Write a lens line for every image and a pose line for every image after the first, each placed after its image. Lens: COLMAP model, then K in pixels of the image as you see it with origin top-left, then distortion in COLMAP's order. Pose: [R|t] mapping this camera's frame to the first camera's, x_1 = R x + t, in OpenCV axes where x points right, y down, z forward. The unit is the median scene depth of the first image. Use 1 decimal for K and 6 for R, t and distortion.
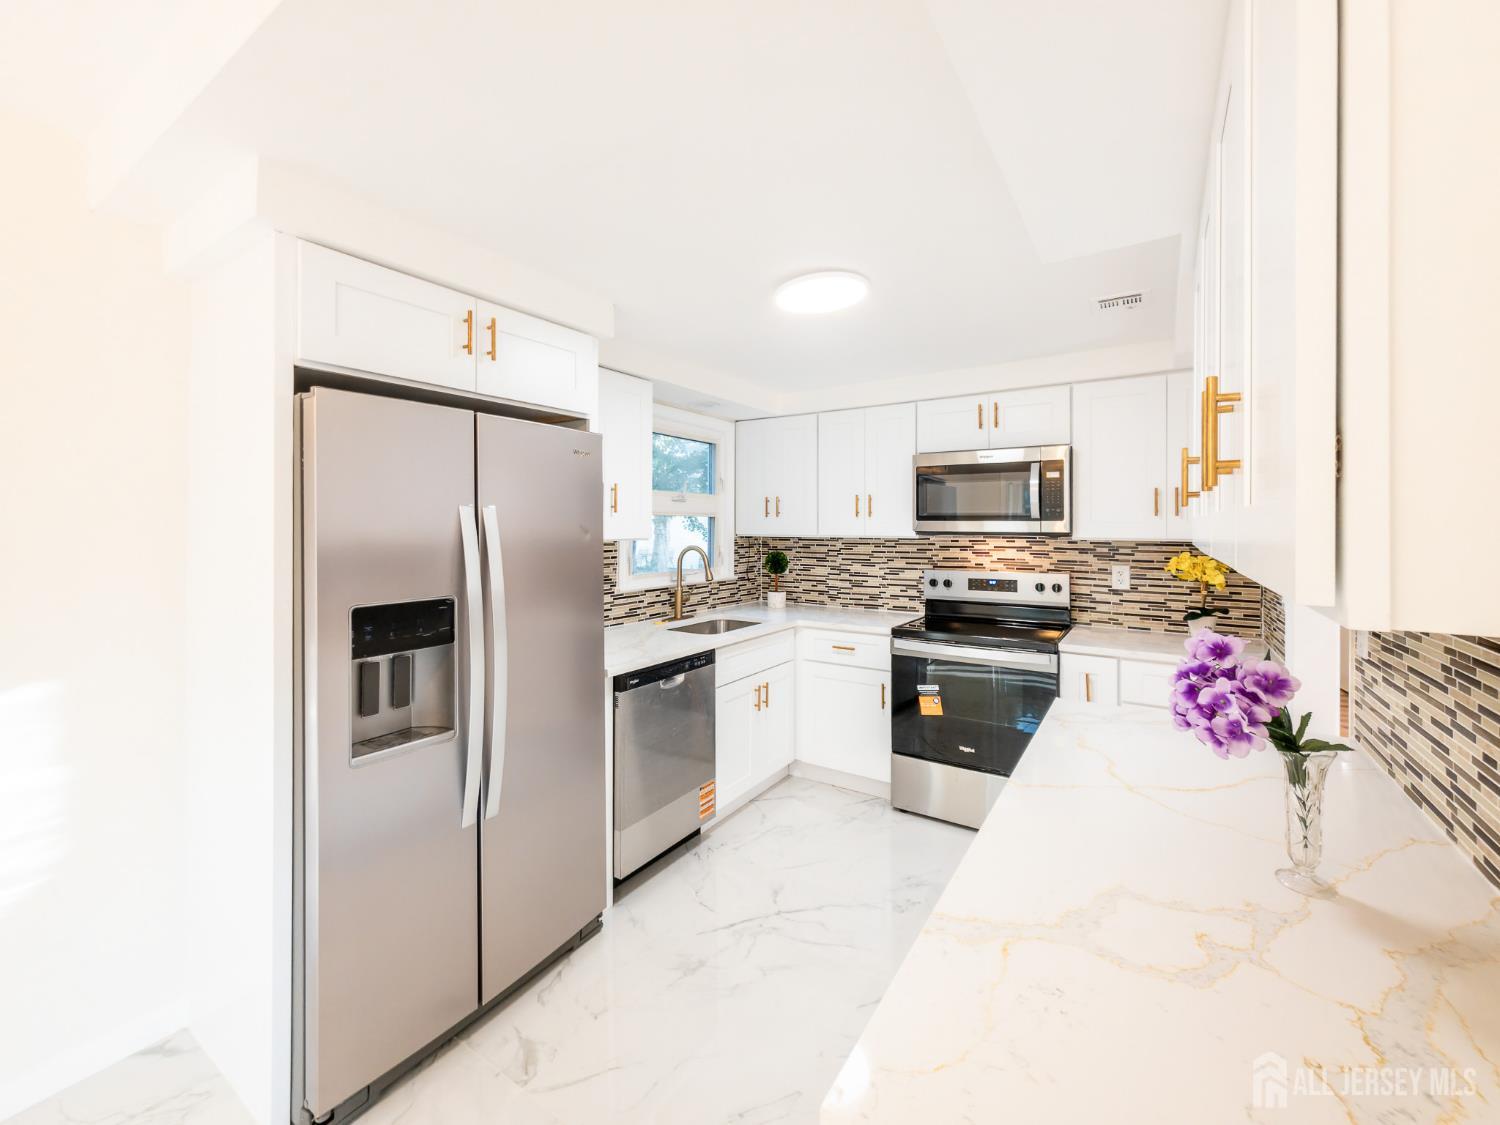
lens RADIAL K [[607.5, 0, 745.3], [0, 607.5, 522.1], [0, 0, 1]] dist [0.003112, -0.000067]
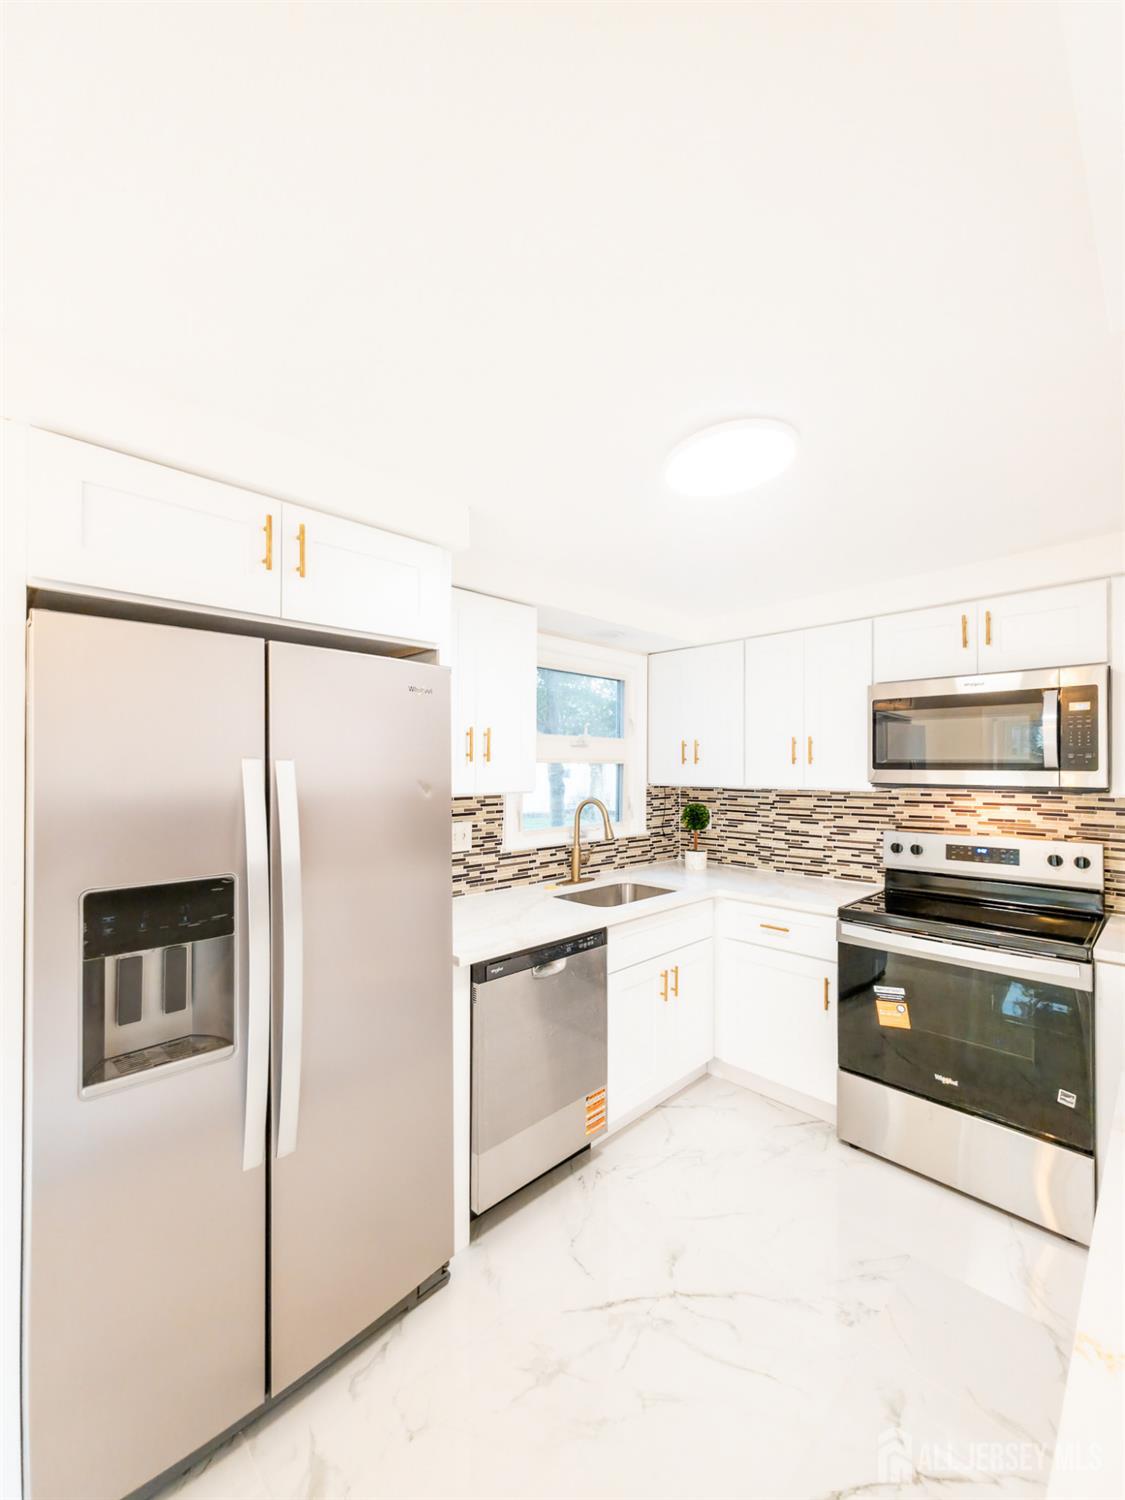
lens RADIAL K [[607.5, 0, 559.8], [0, 607.5, 765.7], [0, 0, 1]] dist [0.003112, -0.000067]
pose [[0.979554, -0.001529, -0.201177, 0.050352], [0.002028, 0.999995, 0.002277, -0.010879], [0.201173, -0.002639, 0.979552, 0.171743]]
